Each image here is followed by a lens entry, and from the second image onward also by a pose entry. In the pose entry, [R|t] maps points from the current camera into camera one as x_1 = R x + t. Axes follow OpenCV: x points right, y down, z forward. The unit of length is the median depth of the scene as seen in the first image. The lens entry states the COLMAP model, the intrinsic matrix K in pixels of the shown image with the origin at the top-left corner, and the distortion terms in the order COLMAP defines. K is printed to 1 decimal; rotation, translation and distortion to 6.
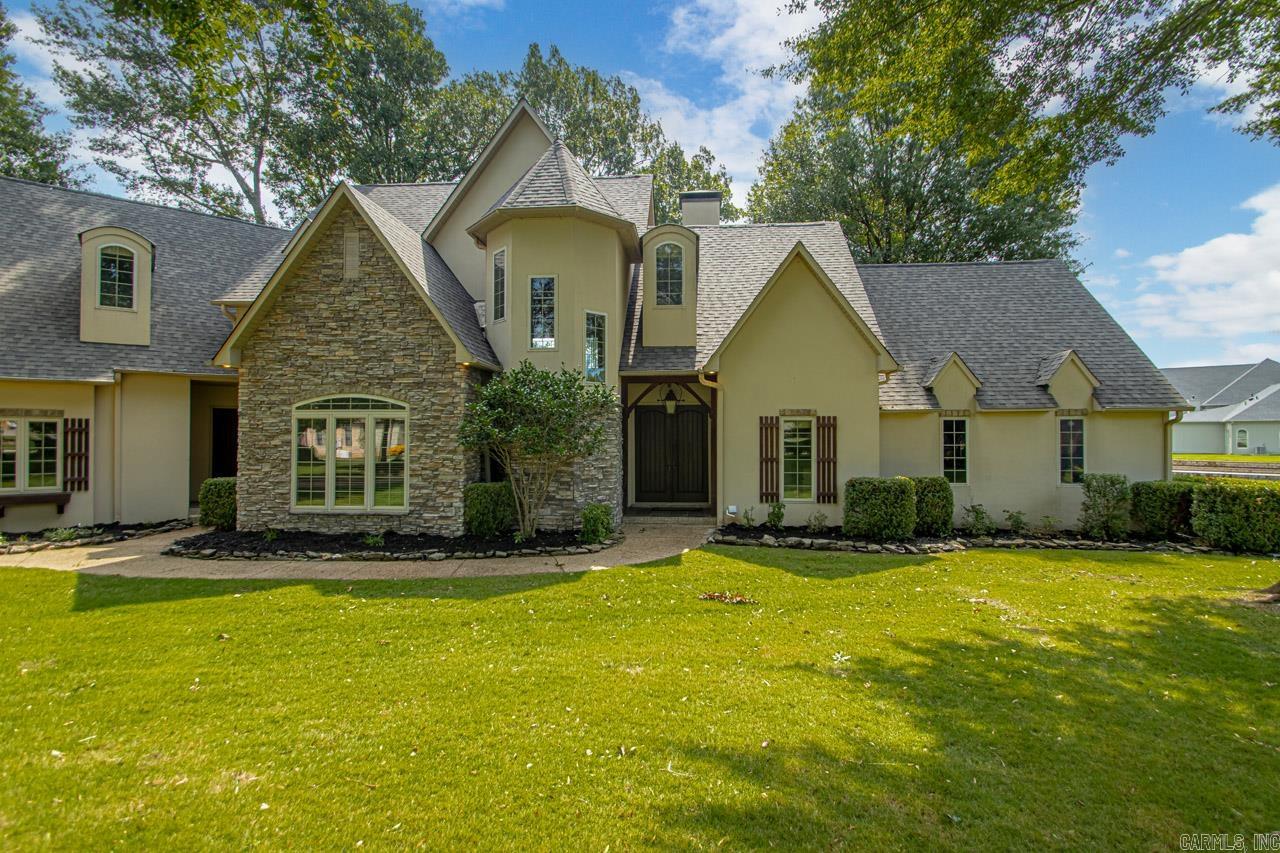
lens RADIAL K [[592.6, 0, 651.6], [0, 592.6, 425.1], [0, 0, 1]] dist [0.014283, -0.017983]
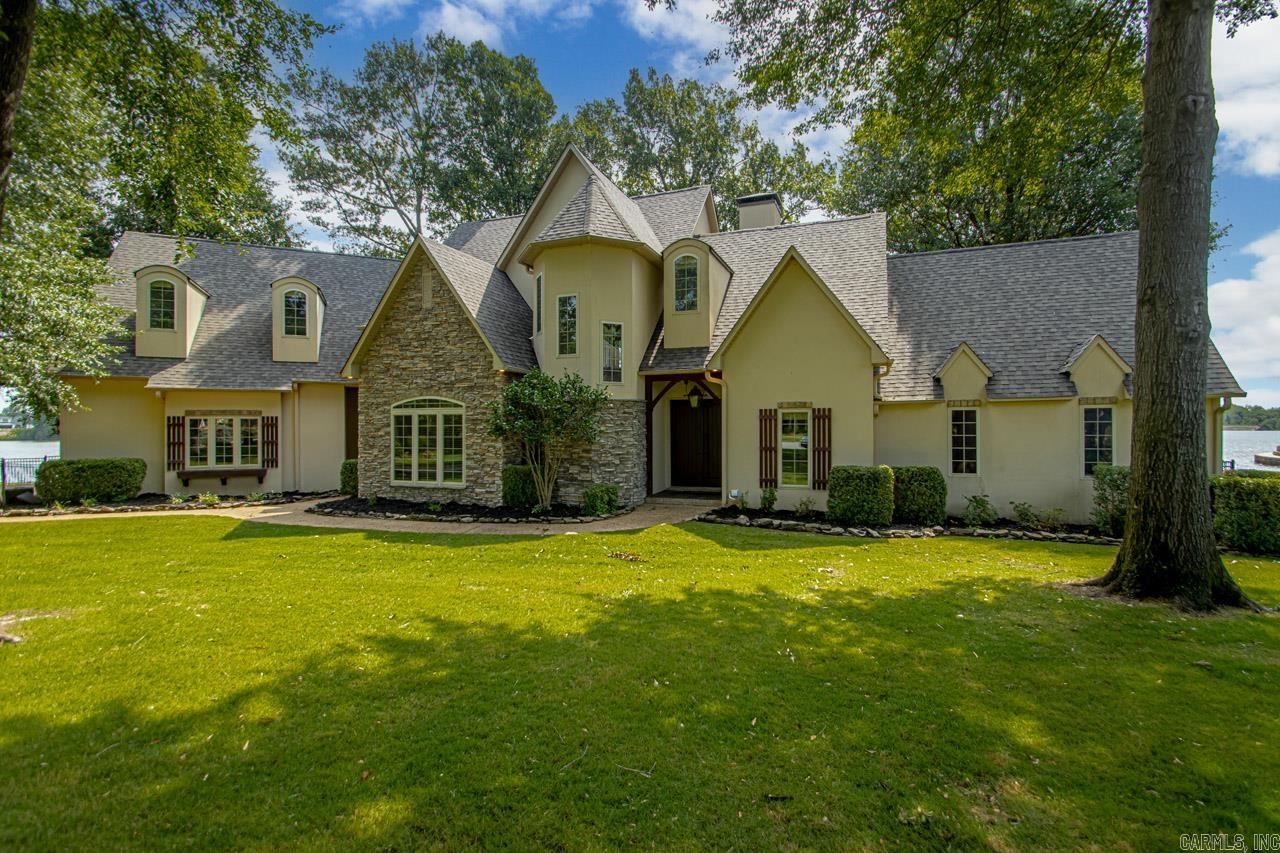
lens RADIAL K [[592.6, 0, 651.6], [0, 592.6, 425.1], [0, 0, 1]] dist [0.014283, -0.017983]
pose [[0.959563, -0.004655, -0.281457, 0.304494], [0.008811, 0.999870, 0.013502, -0.001708], [0.281357, -0.015436, 0.959479, -0.106923]]
